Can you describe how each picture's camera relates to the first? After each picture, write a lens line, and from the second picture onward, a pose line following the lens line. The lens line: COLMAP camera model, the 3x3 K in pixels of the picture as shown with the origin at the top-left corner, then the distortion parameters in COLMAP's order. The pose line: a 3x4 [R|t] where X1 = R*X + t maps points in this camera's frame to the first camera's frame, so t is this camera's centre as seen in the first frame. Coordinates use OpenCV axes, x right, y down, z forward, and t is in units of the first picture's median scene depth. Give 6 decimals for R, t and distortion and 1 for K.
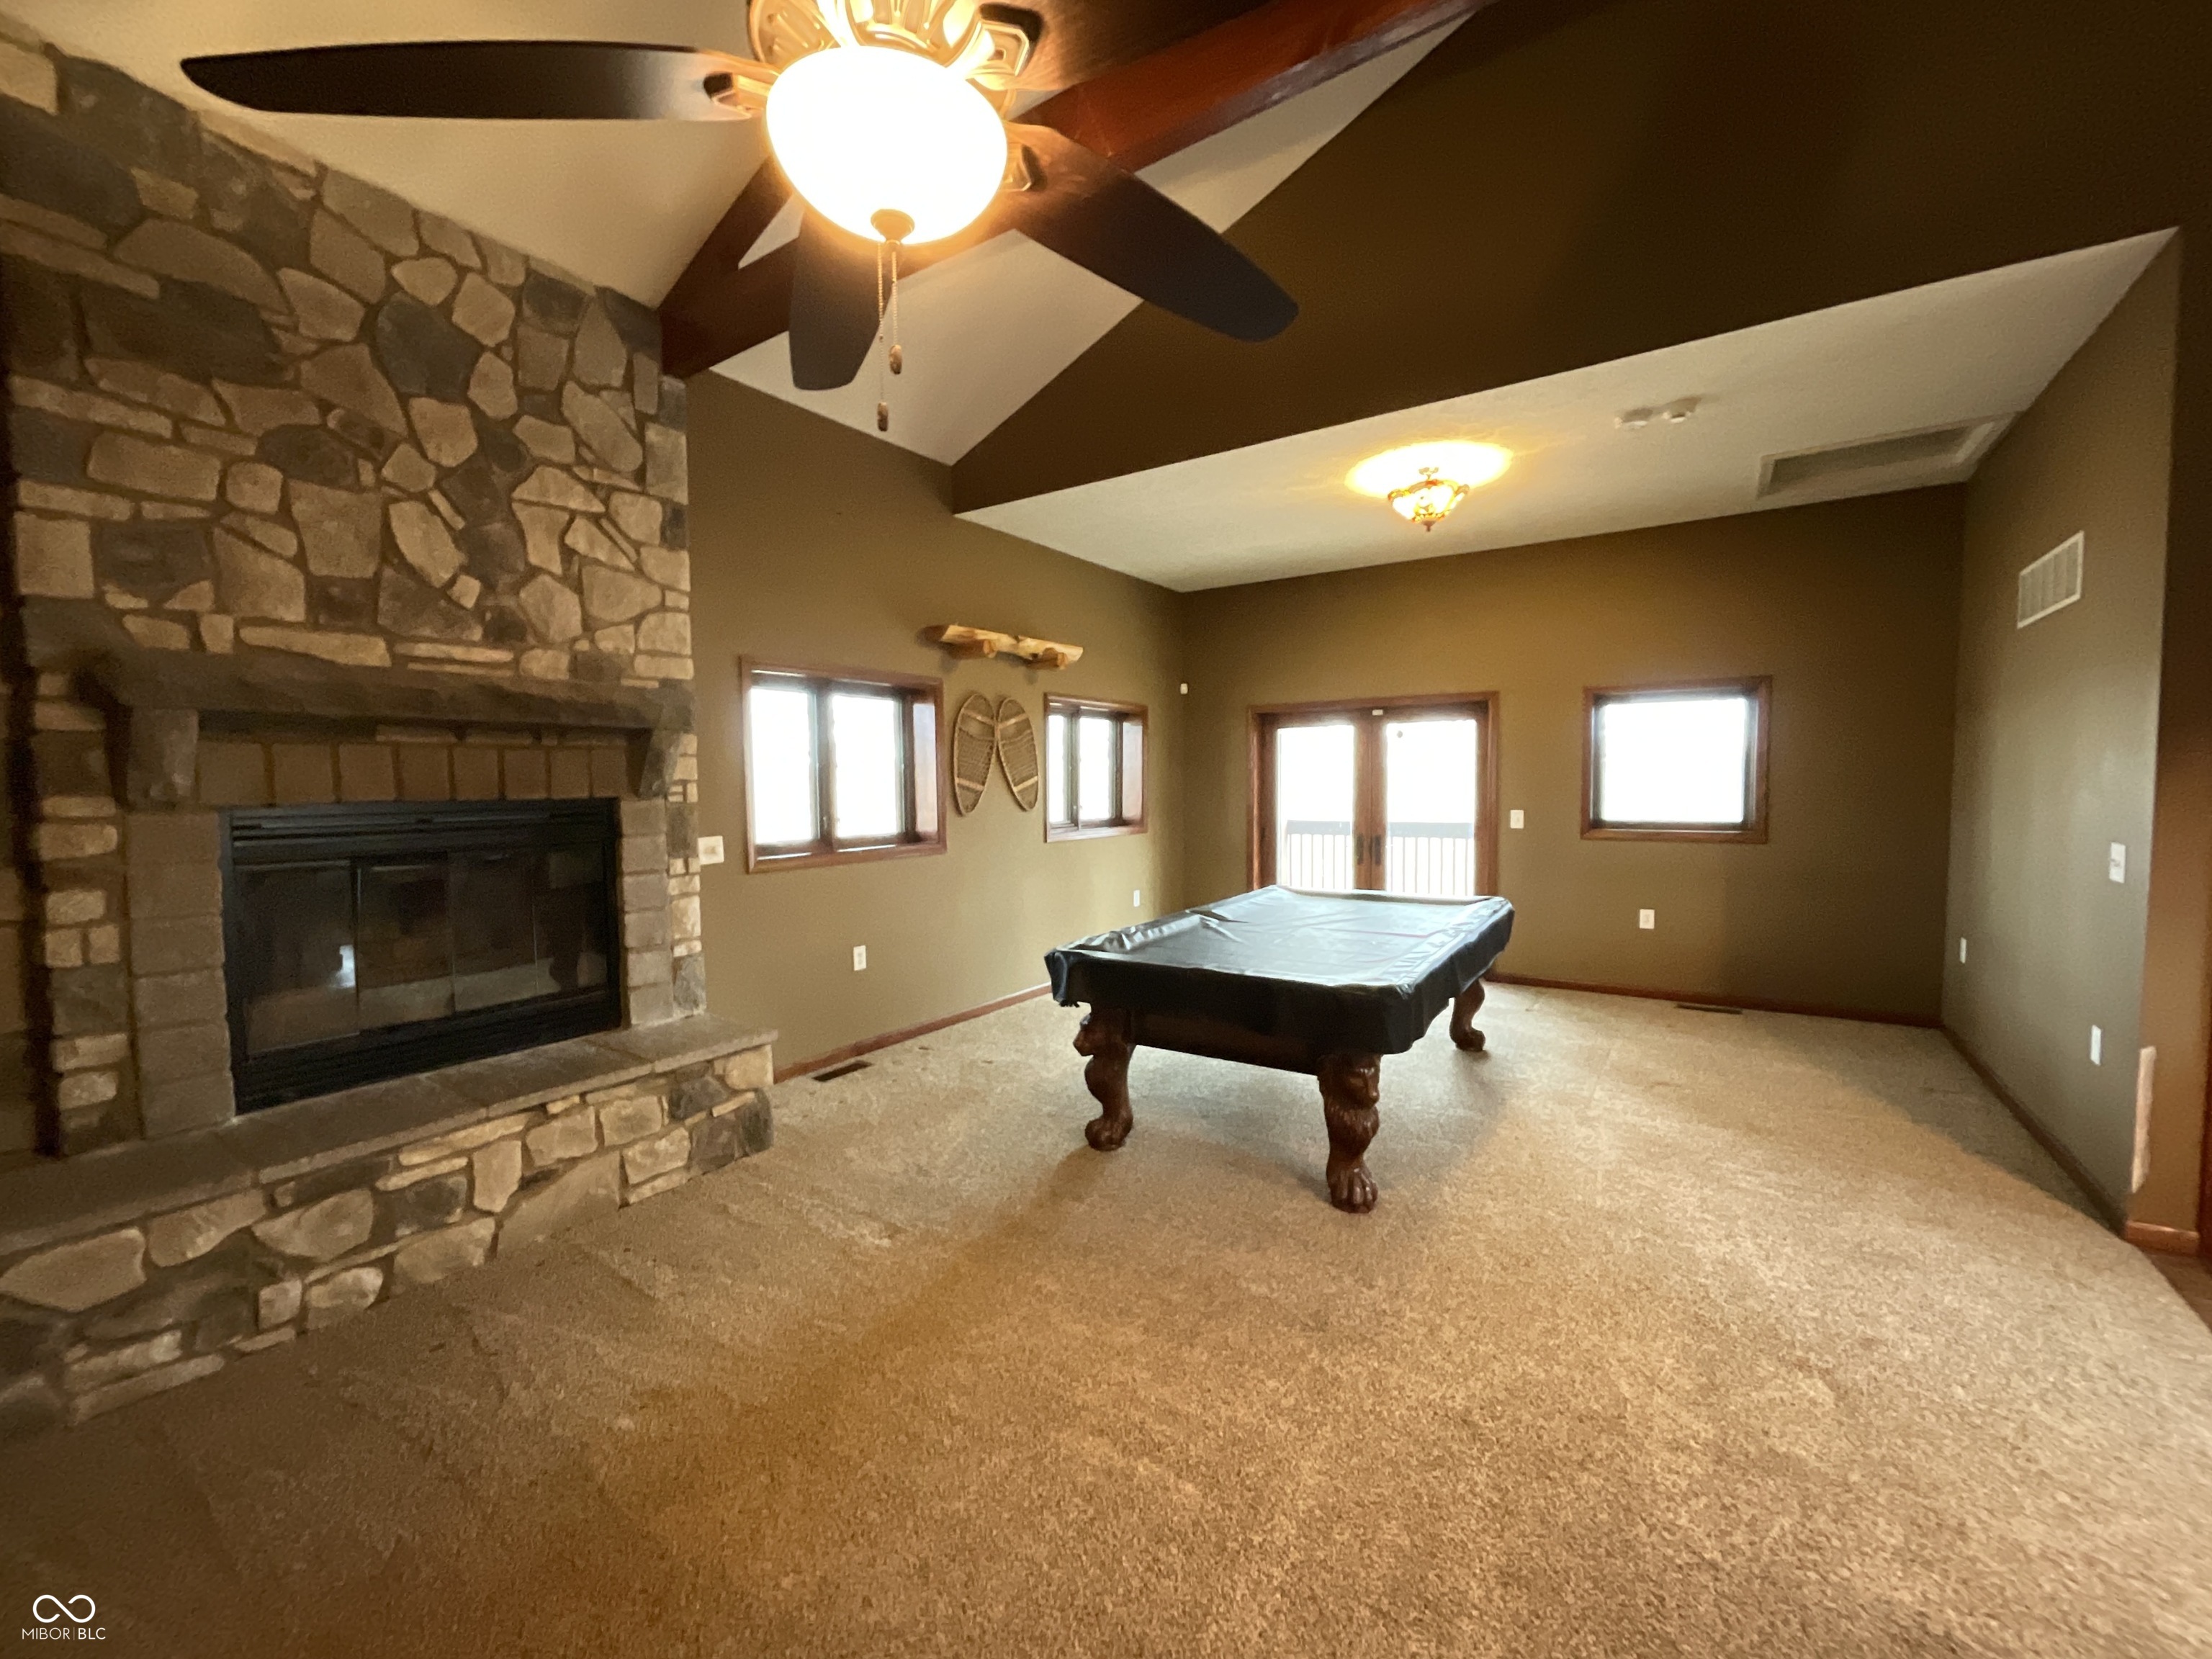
lens RADIAL K [[889.2, 0, 1106.0], [0, 889.2, 829.5], [0, 0, 1]] dist [-0.000074, -0.000247]
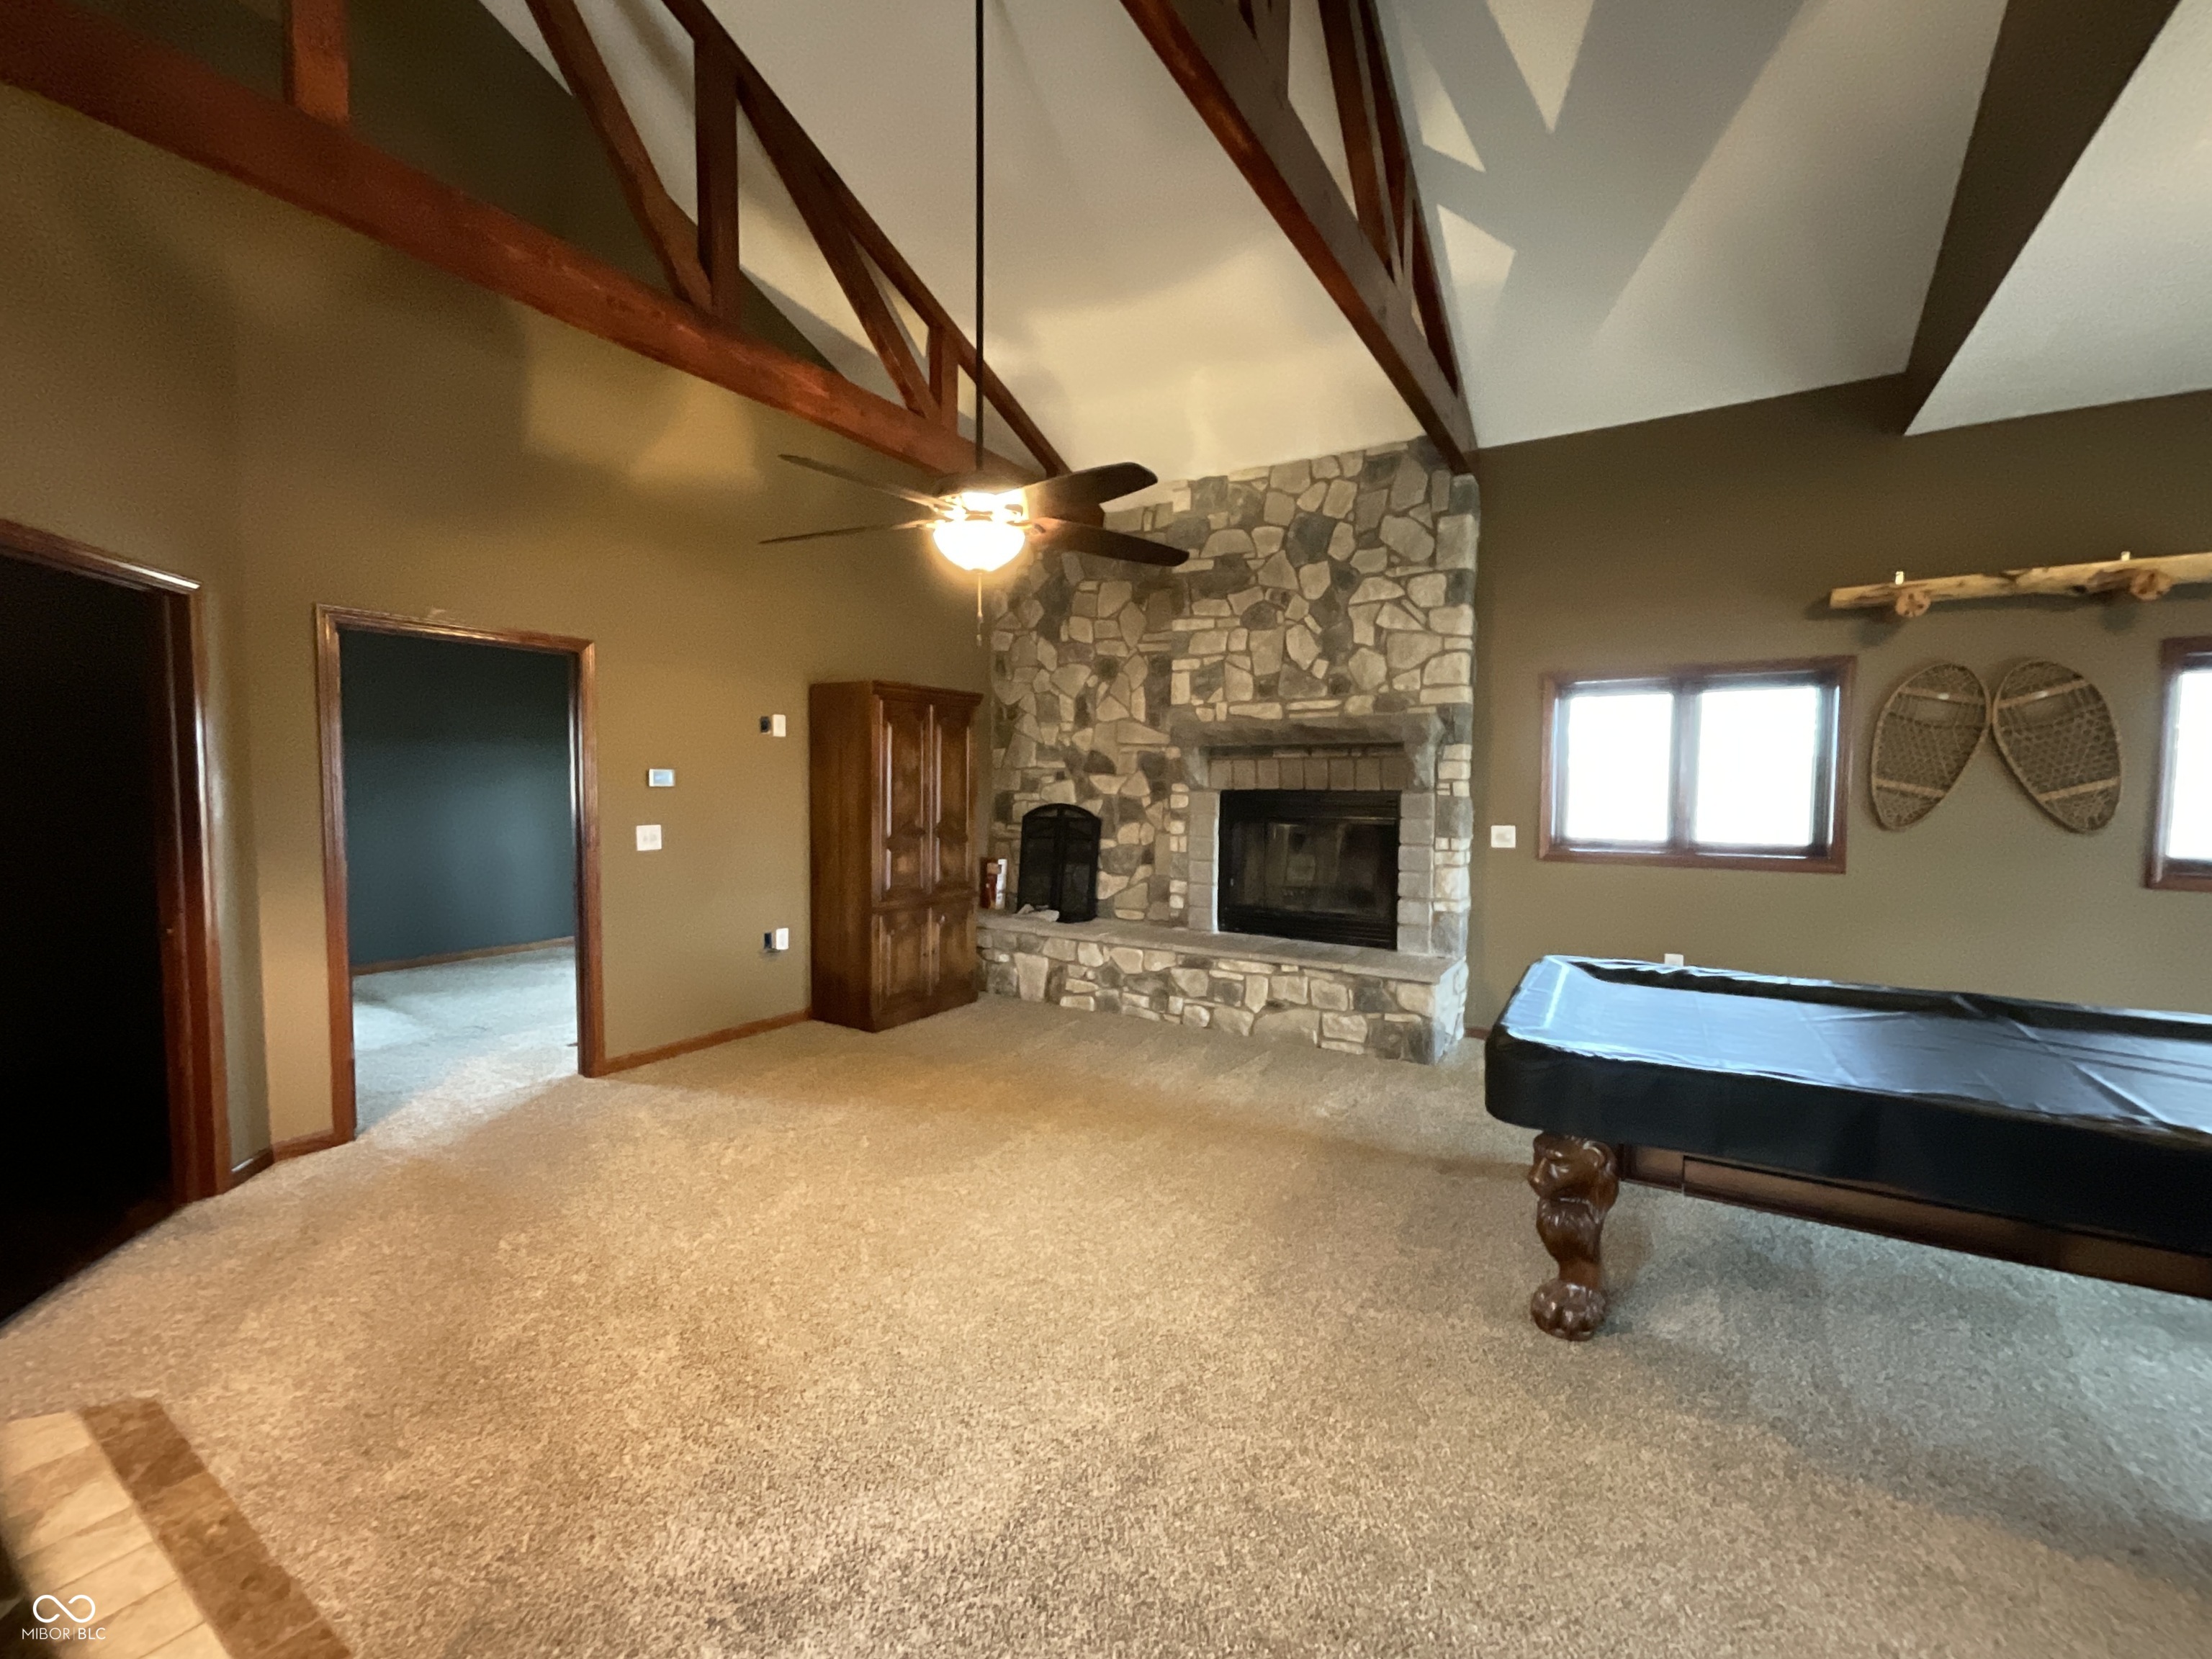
lens RADIAL K [[889.2, 0, 1106.0], [0, 889.2, 829.5], [0, 0, 1]] dist [-0.000074, -0.000247]
pose [[0.033661, 0.061300, -0.997552, 0.963581], [-0.061063, 0.996379, 0.059168, -0.032288], [0.997566, 0.058921, 0.037282, 0.516515]]
